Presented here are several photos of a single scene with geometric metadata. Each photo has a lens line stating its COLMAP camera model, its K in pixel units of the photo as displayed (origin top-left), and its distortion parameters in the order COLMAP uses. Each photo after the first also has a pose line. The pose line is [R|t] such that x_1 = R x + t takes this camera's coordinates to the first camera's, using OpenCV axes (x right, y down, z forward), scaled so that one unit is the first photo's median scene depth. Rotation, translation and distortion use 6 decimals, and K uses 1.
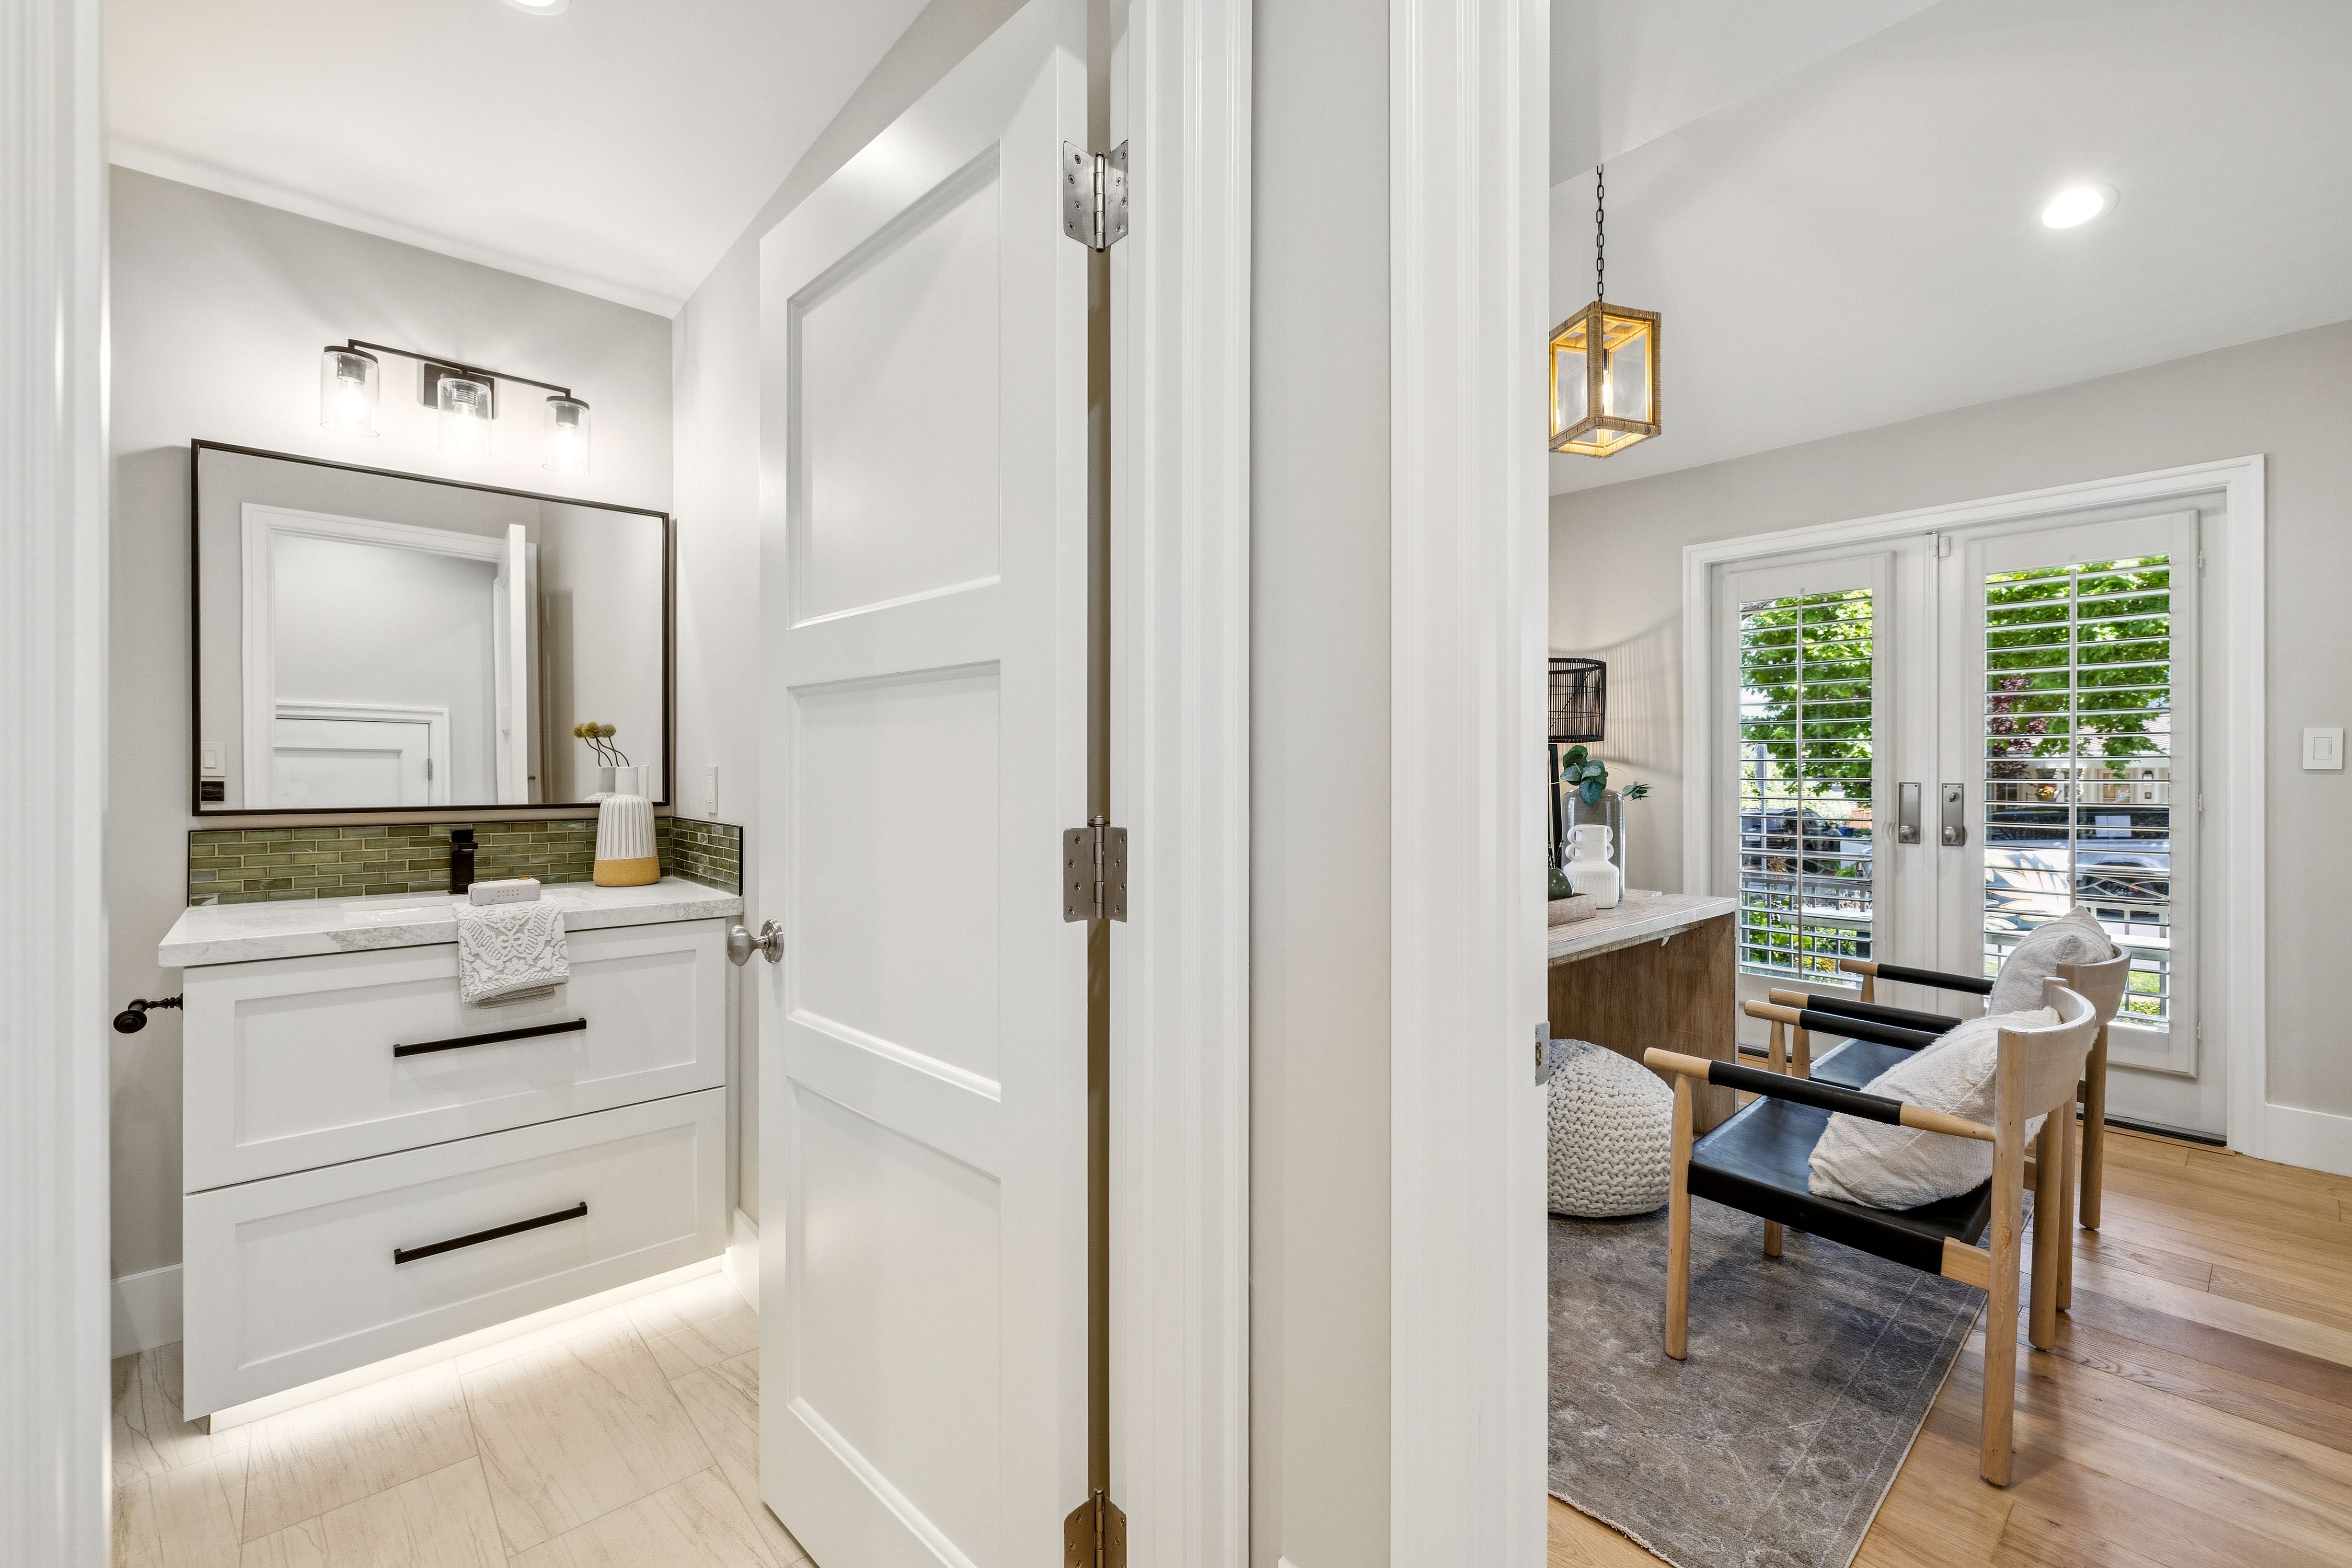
lens RADIAL K [[953.4, 0, 1166.3], [0, 953.4, 776.9], [0, 0, 1]] dist [-0.000403, -0.000421]
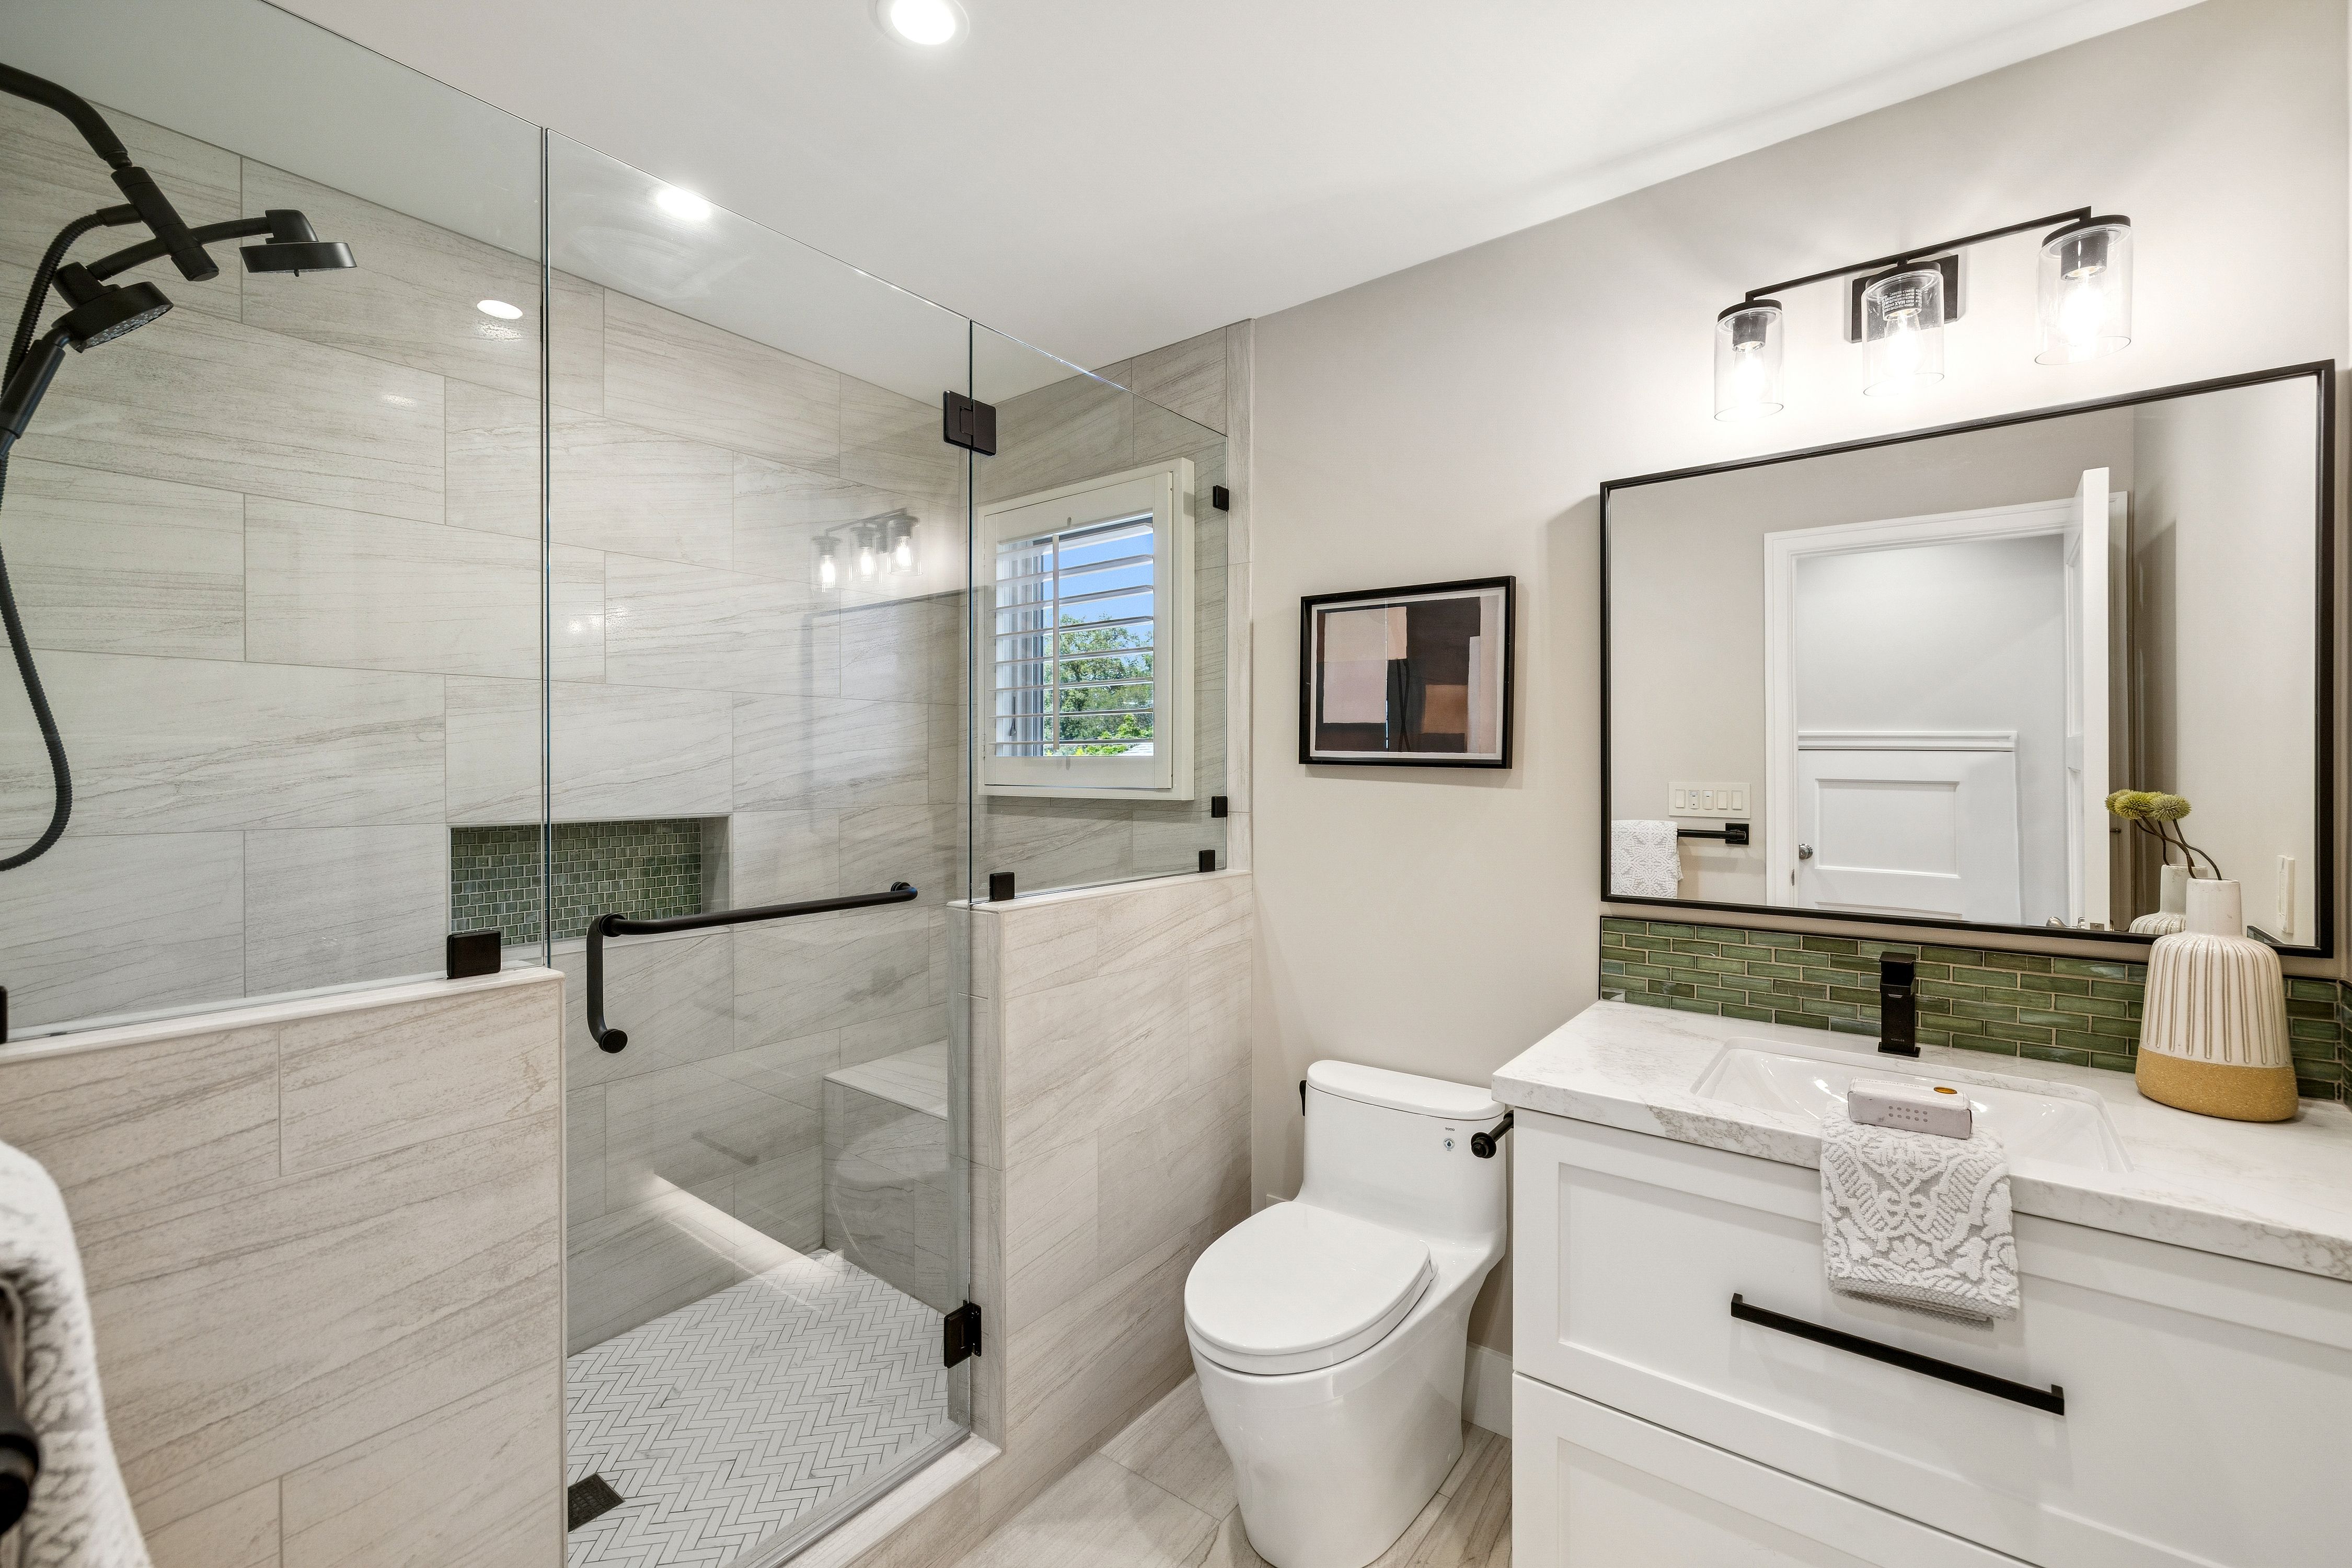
lens RADIAL K [[996.6, 0, 1176.1], [0, 996.6, 769.6], [0, 0, 1]] dist [0.013782, -0.007216]
pose [[0.185490, 0.000269, -0.982646, -0.152756], [-0.012188, 0.999924, -0.002027, -0.070008], [0.982571, 0.012352, 0.185479, 0.390877]]
